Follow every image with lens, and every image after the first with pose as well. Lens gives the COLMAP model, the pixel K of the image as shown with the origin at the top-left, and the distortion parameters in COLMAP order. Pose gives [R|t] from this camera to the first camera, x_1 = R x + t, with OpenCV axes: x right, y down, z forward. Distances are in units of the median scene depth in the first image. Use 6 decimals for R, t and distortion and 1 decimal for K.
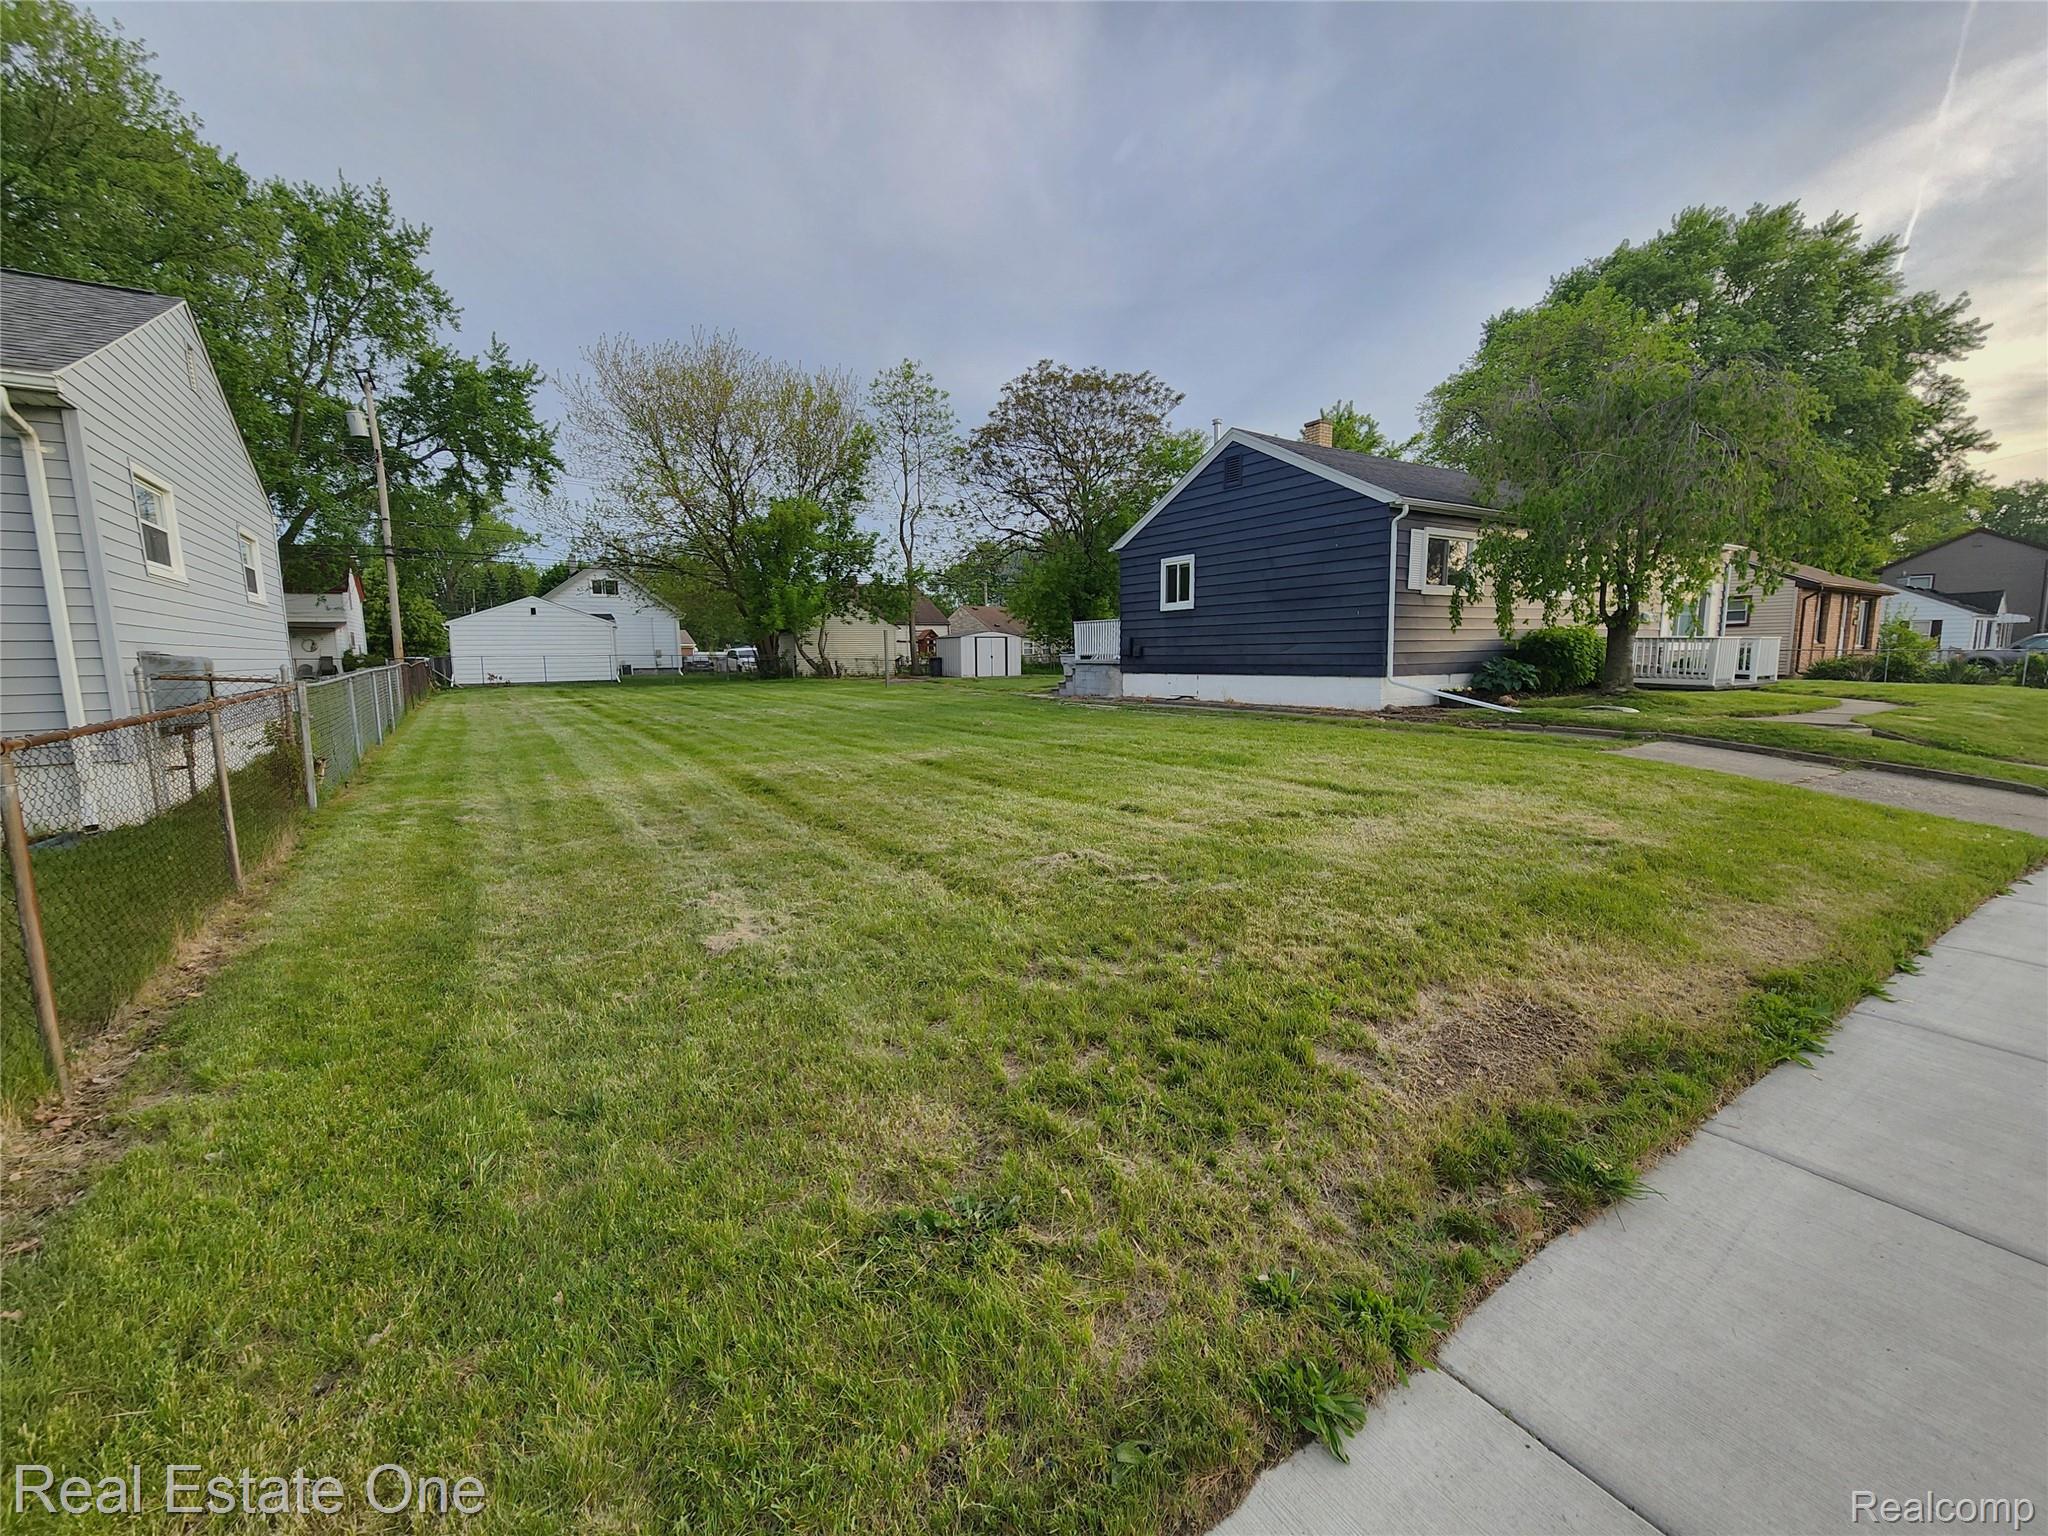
lens RADIAL K [[834.2, 0, 1020.0], [0, 834.2, 767.4], [0, 0, 1]] dist [0.002281, 0.000179]
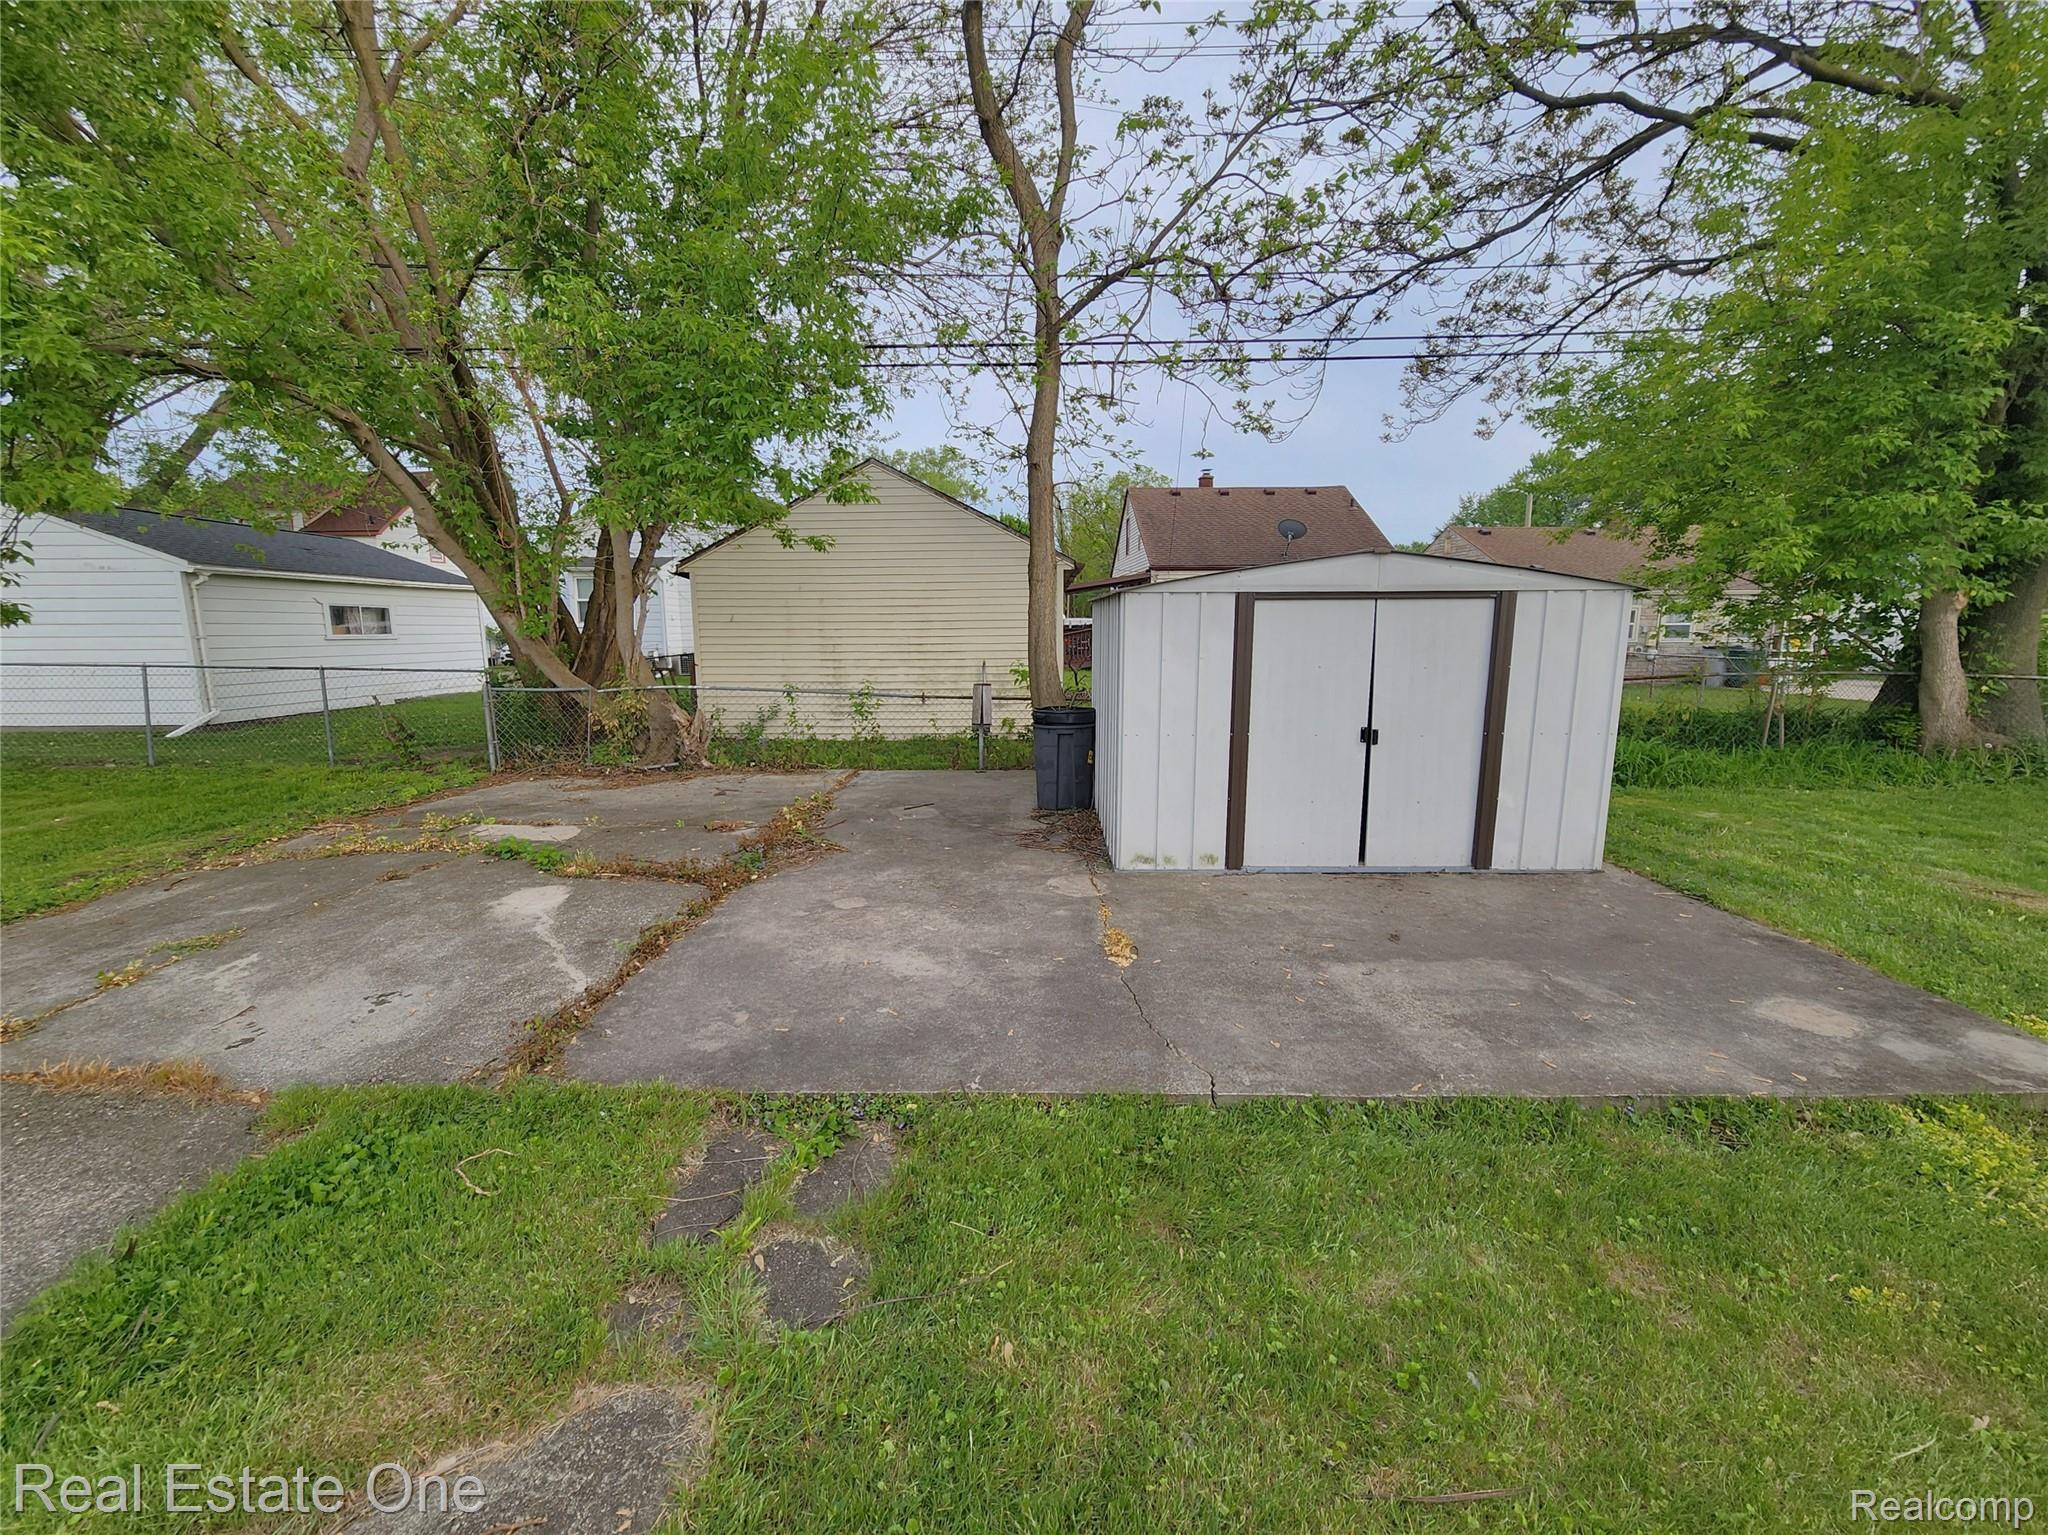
lens RADIAL K [[834.2, 0, 1020.0], [0, 834.2, 766.9], [0, 0, 1]] dist [0.002281, 0.000179]
pose [[0.831489, 0.100360, -0.546401, -0.005559], [-0.082903, 0.994950, 0.056589, -0.128707], [0.549321, -0.001755, 0.835610, 0.839398]]
